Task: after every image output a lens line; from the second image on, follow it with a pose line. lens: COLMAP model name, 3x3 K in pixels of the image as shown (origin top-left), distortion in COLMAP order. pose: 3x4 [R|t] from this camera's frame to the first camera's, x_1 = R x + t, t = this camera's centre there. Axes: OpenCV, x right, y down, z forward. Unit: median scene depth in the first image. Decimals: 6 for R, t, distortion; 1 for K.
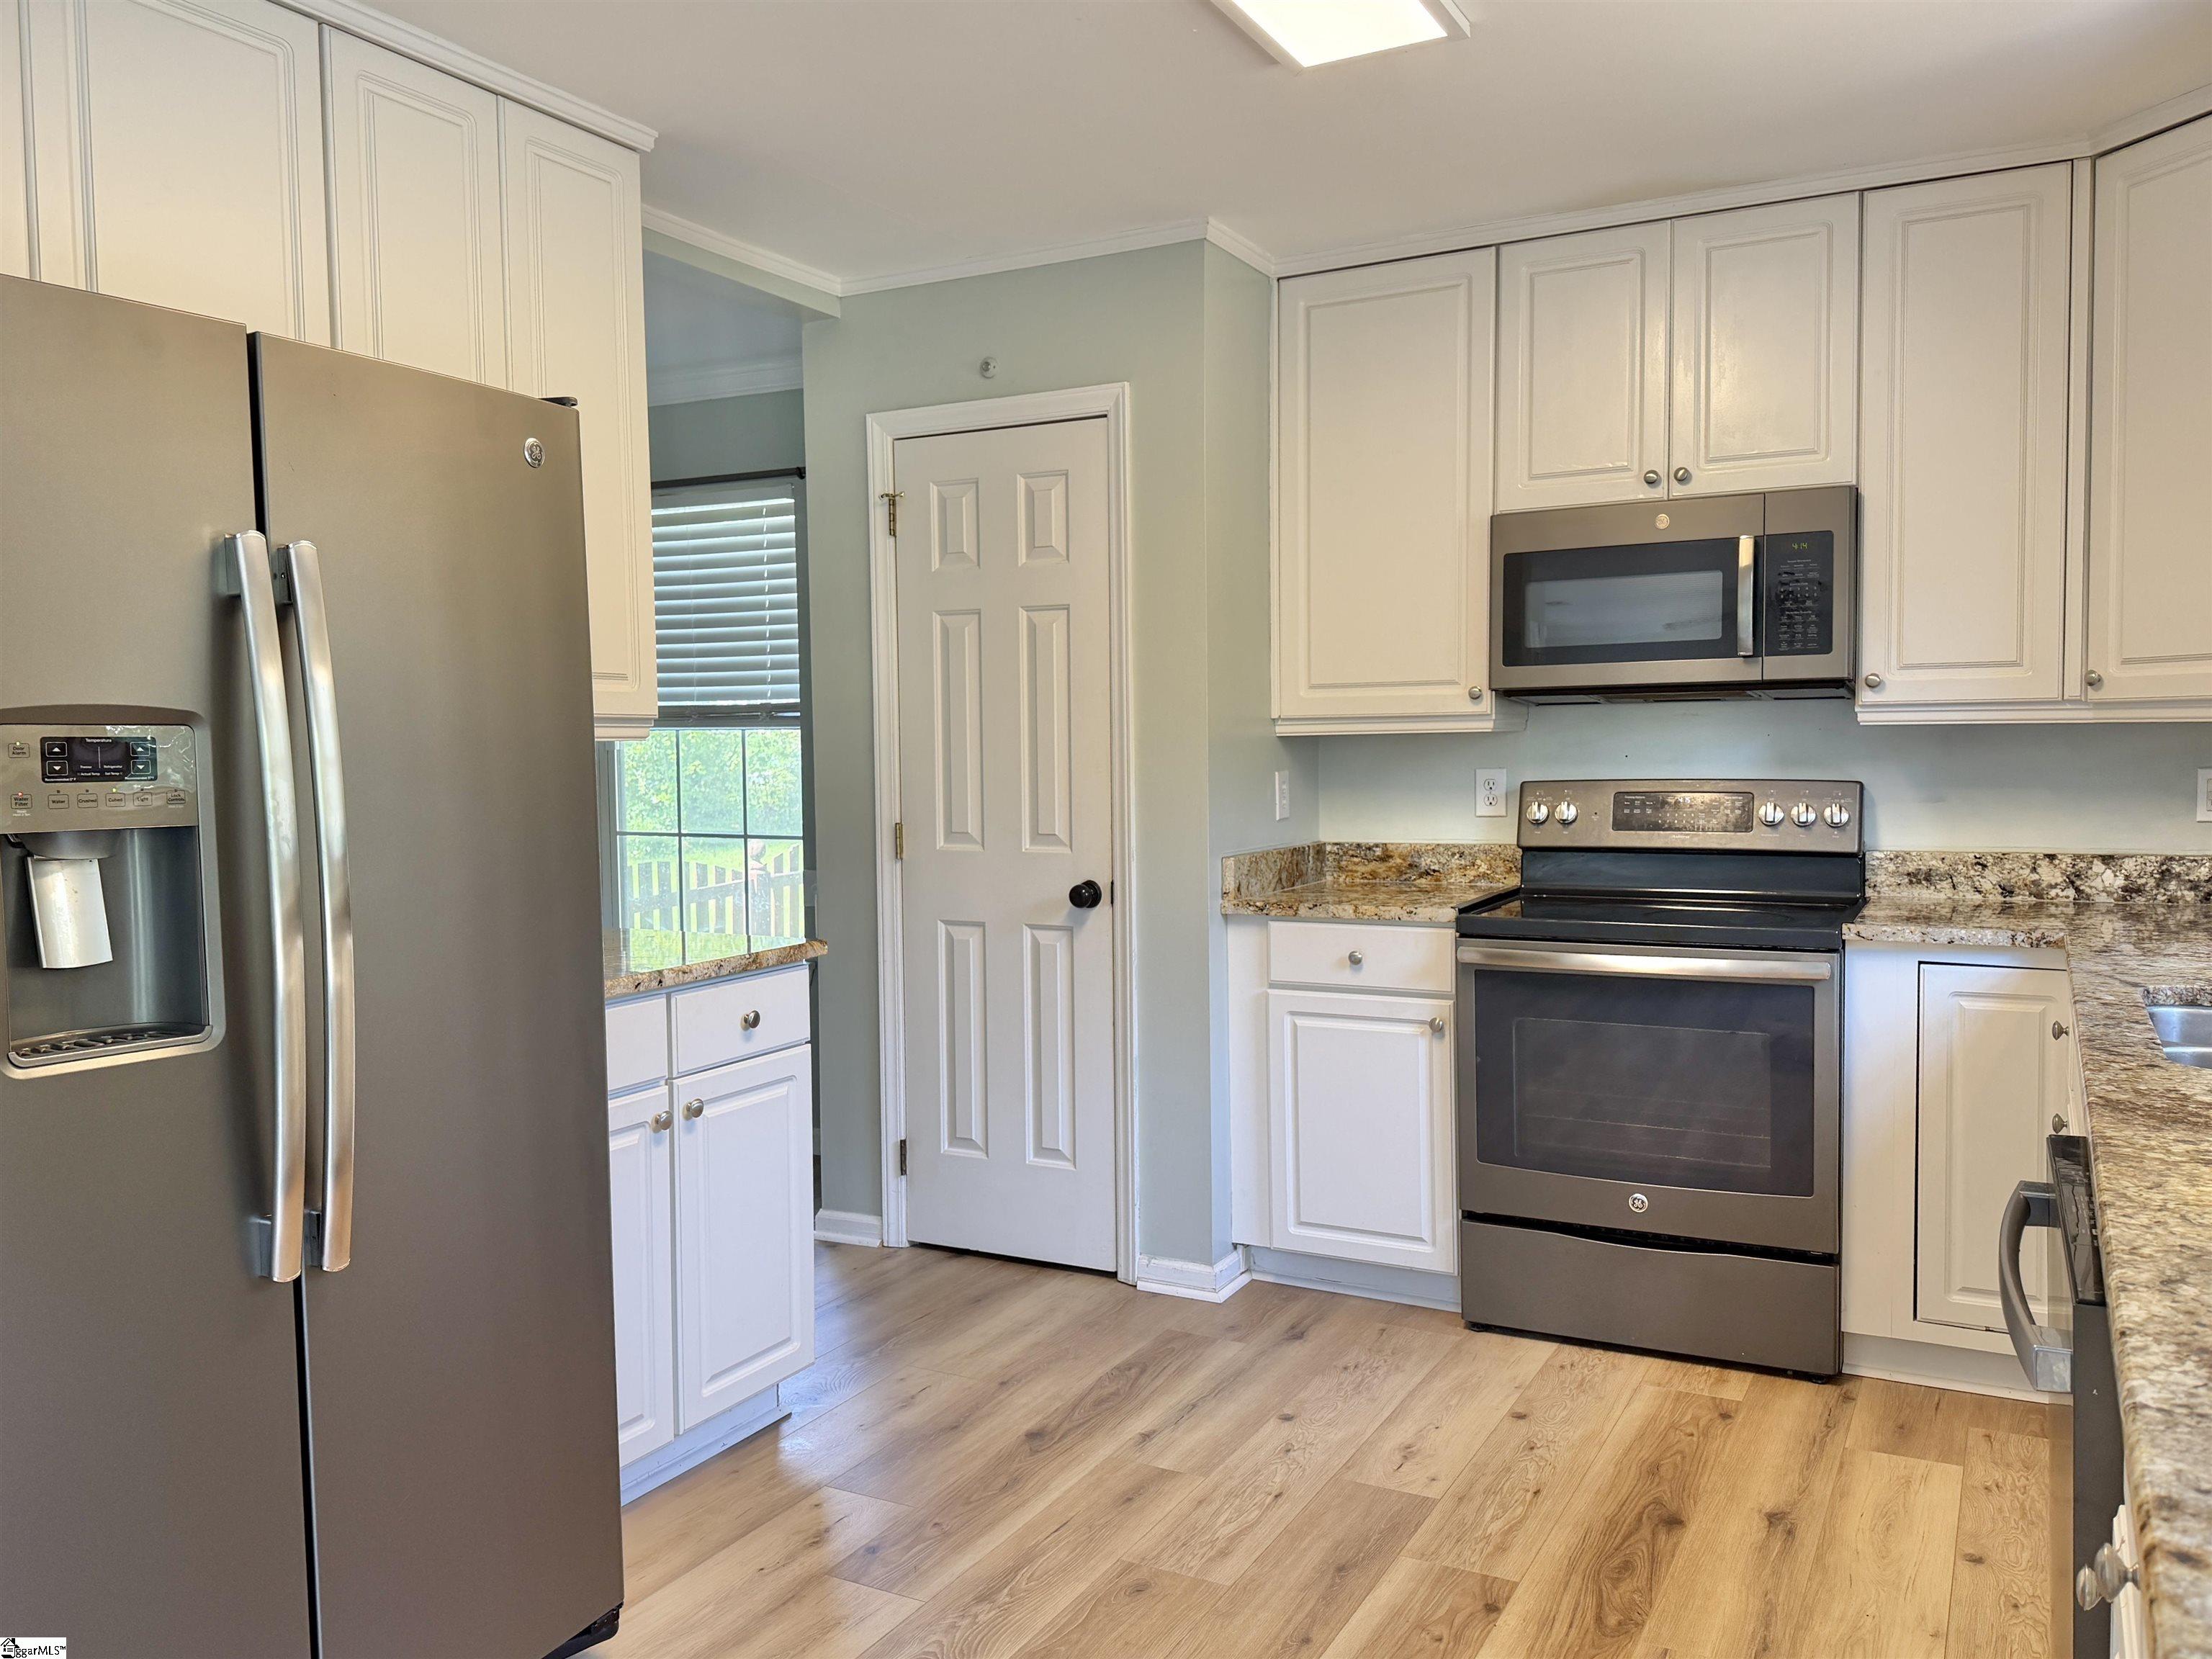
lens RADIAL K [[1694.2, 0, 1113.3], [0, 1694.2, 817.4], [0, 0, 1]] dist [0.066400, -0.038192]
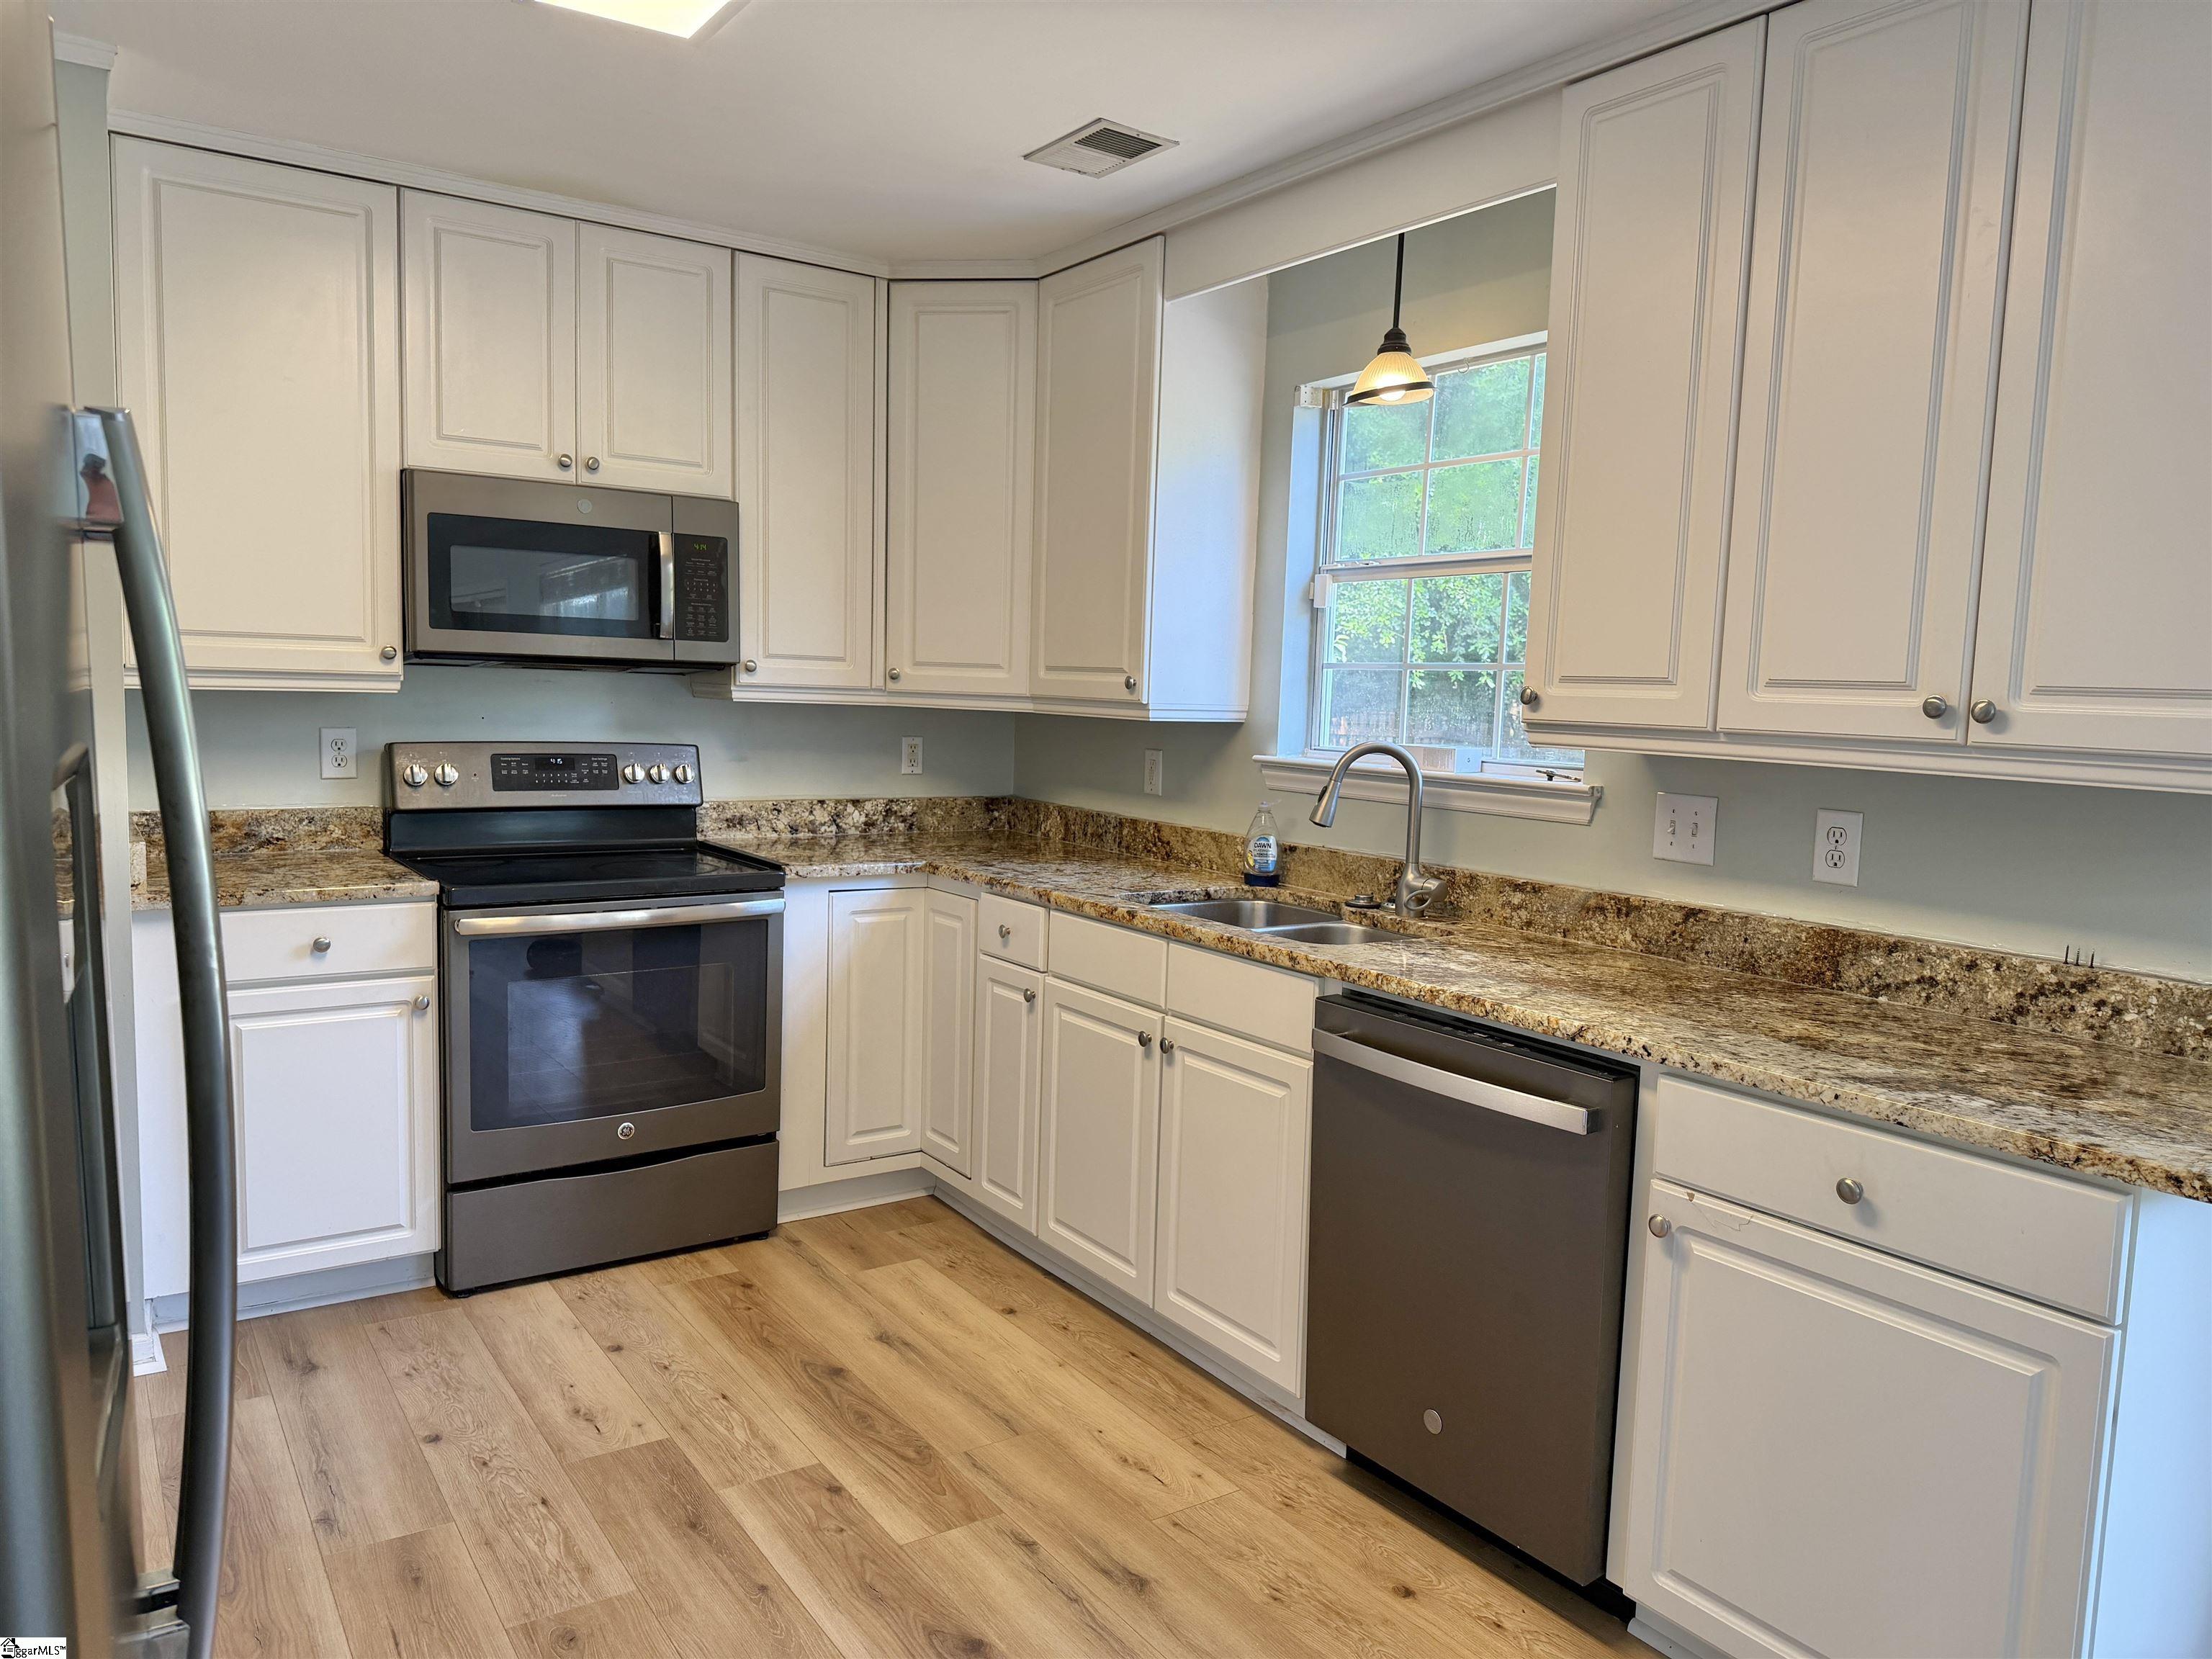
lens RADIAL K [[1545.2, 0, 1098.4], [0, 1545.2, 824.7], [0, 0, 1]] dist [0.042499, -0.050178]
pose [[0.477168, -0.054828, 0.877100, -0.404597], [-0.000213, 0.998045, 0.062505, -0.034801], [-0.878812, -0.030012, 0.476223, 0.248656]]
